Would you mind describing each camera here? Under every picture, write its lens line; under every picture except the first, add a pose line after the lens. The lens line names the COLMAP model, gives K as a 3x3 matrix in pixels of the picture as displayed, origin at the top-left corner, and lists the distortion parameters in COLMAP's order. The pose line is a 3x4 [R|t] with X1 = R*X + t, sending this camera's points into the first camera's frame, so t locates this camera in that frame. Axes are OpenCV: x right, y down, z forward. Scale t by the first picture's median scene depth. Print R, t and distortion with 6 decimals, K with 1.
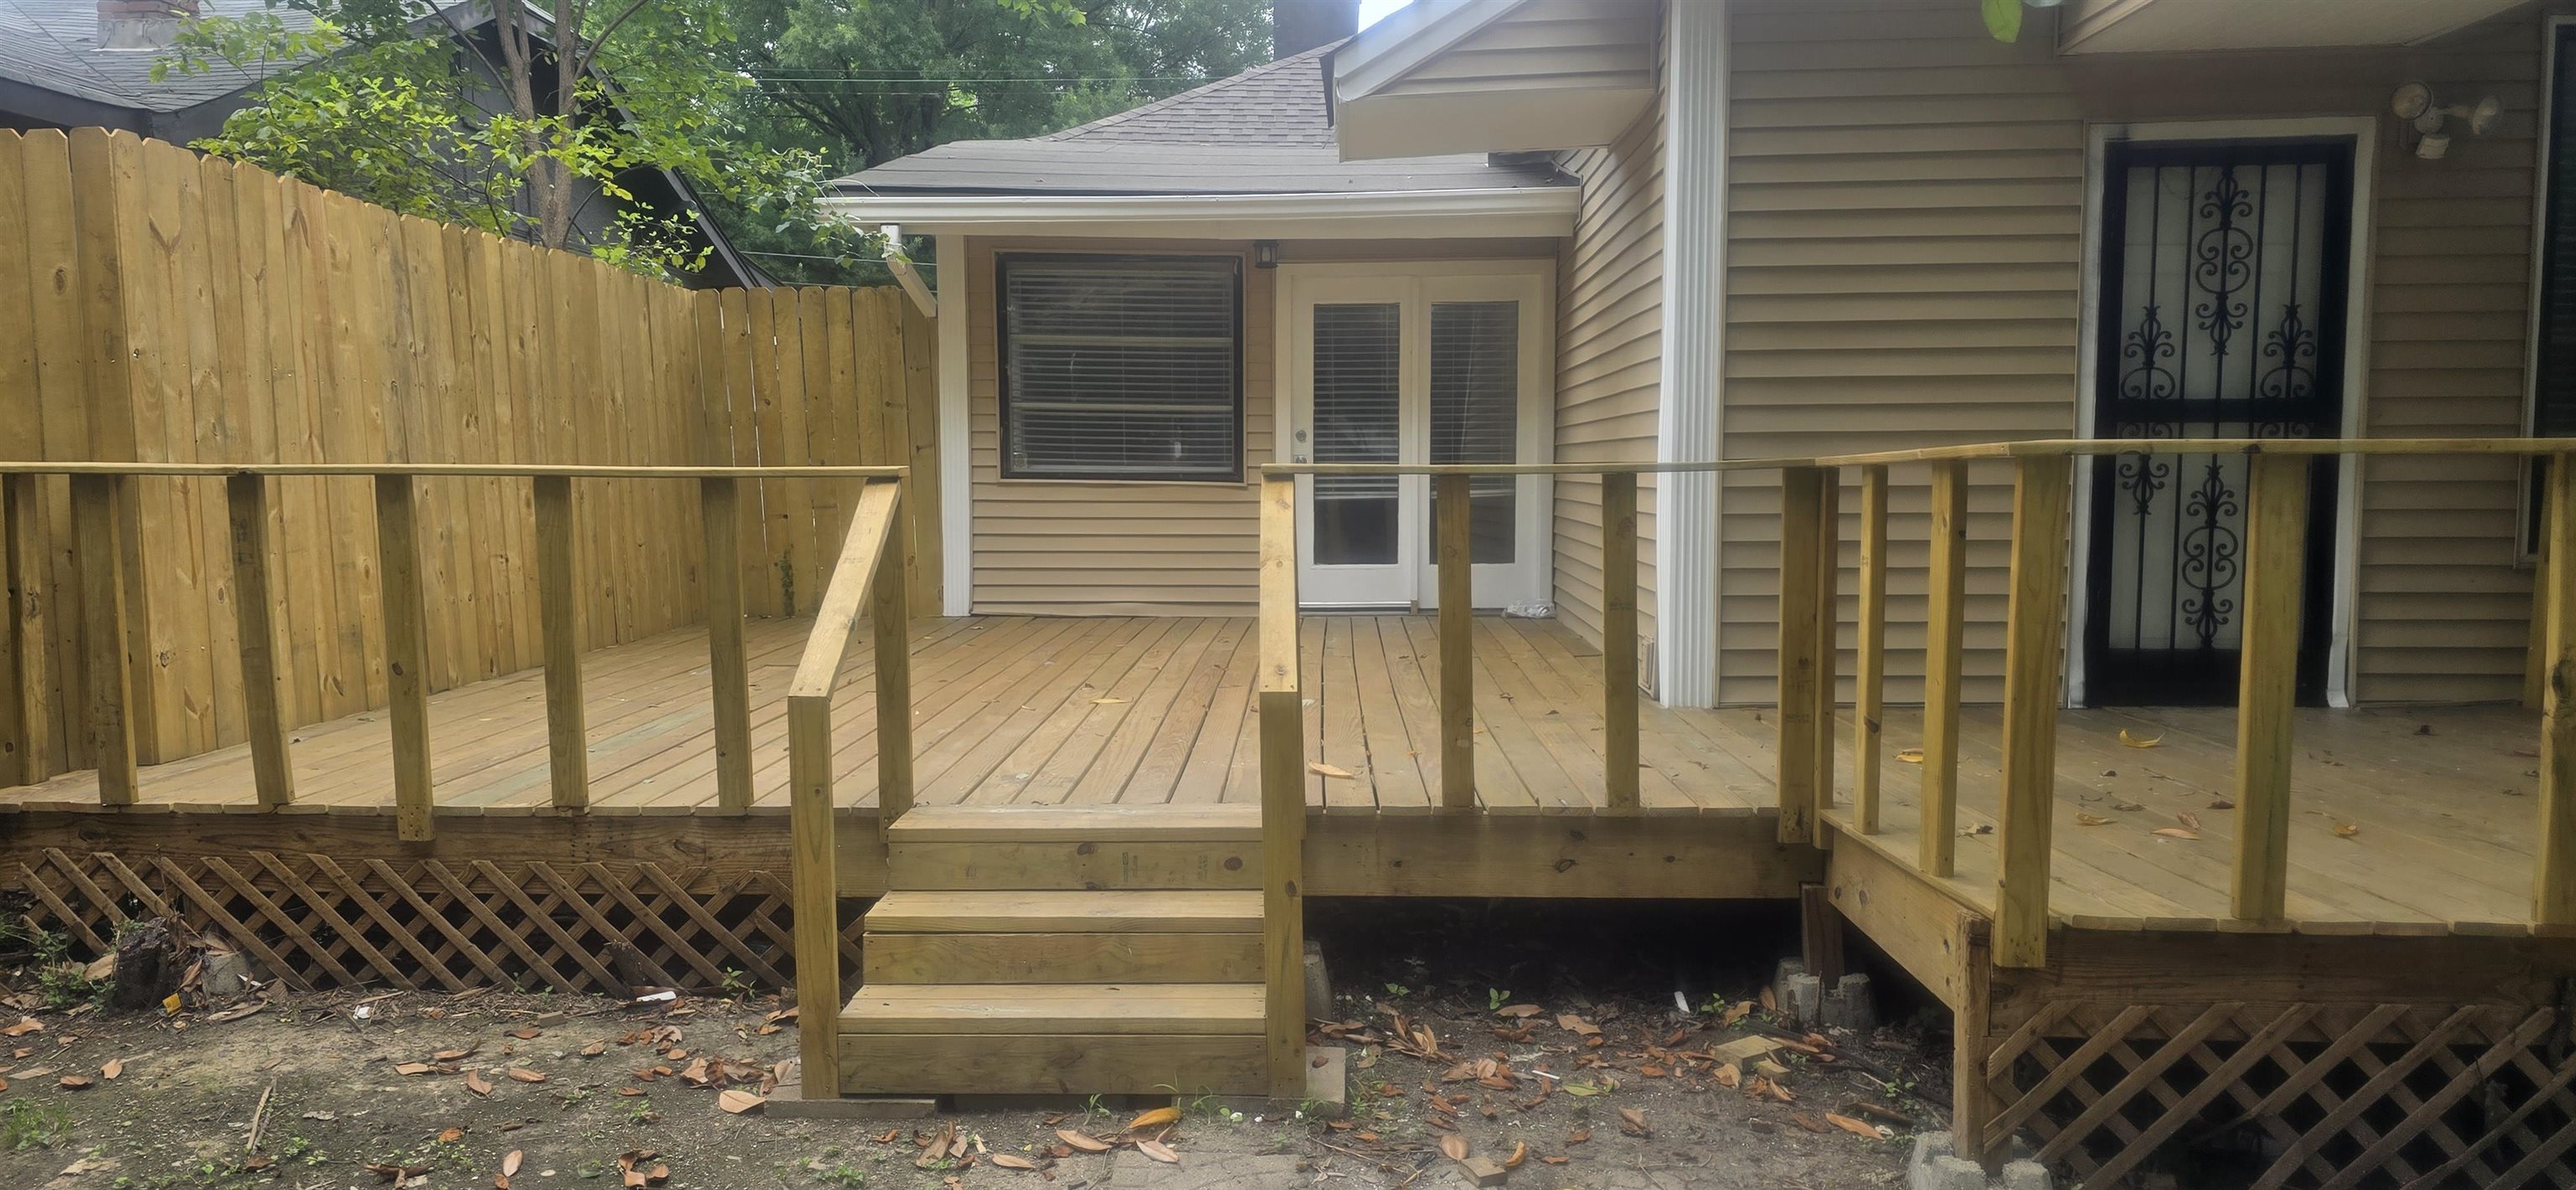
lens RADIAL K [[1756.6, 0, 1248.7], [0, 1756.6, 598.7], [0, 0, 1]] dist [0.072078, -0.071844]
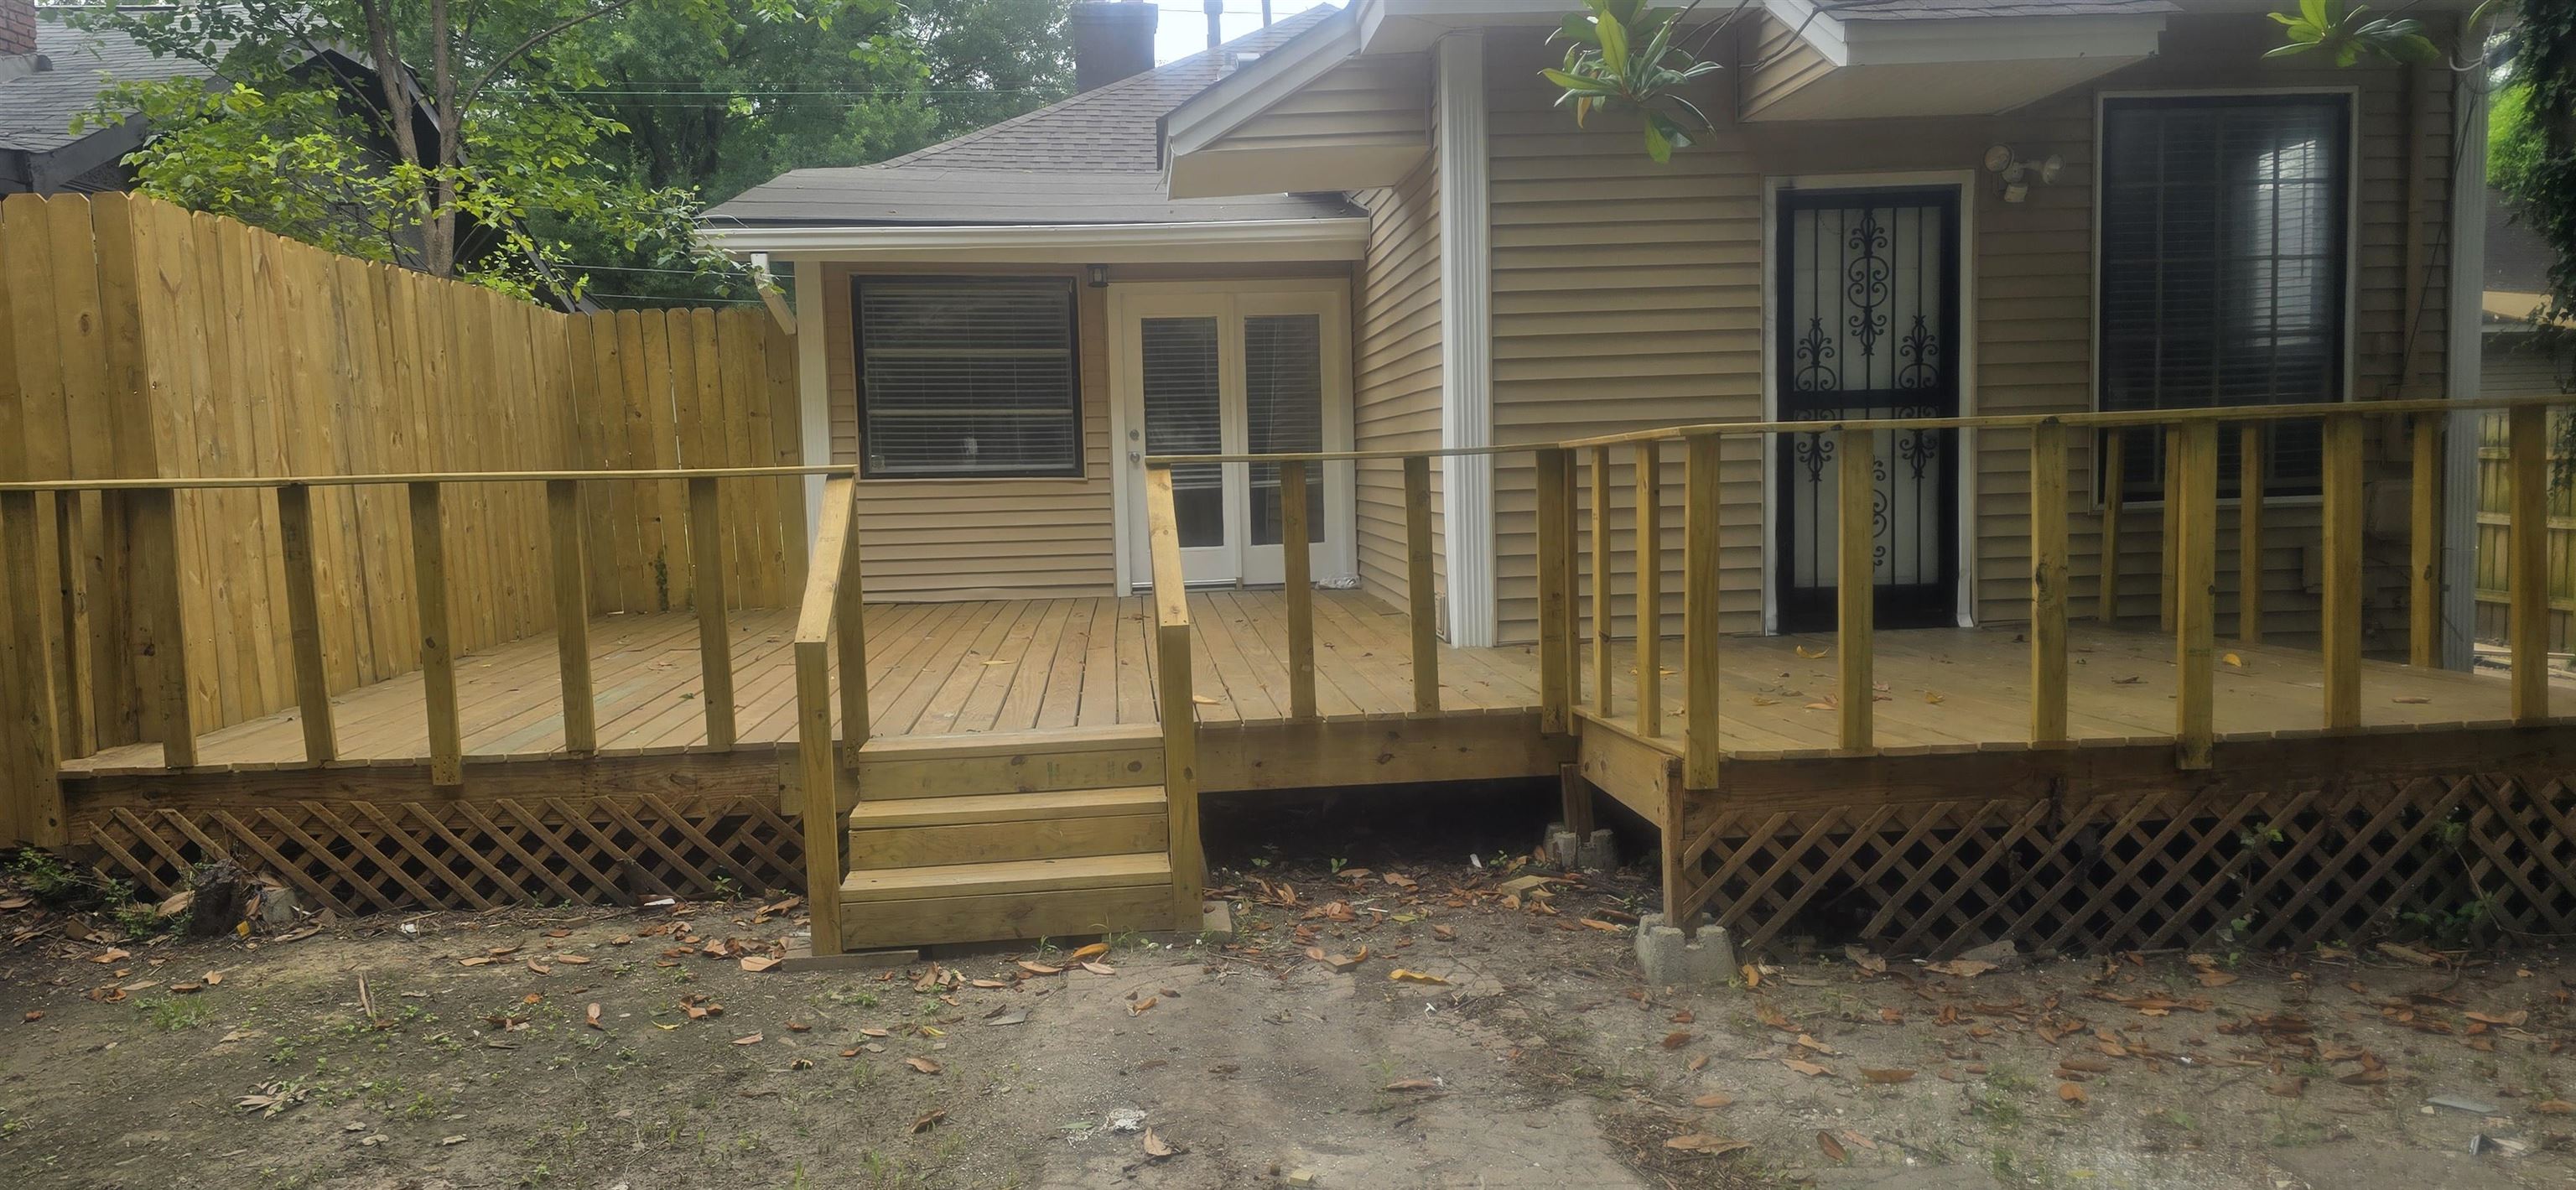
lens RADIAL K [[1756.6, 0, 1250.9], [0, 1756.6, 587.0], [0, 0, 1]] dist [0.072078, -0.071844]
pose [[0.992318, -0.033147, 0.119191, -0.065104], [0.033856, 0.999419, -0.003923, 0.024199], [-0.118992, 0.007928, 0.992864, -0.259289]]
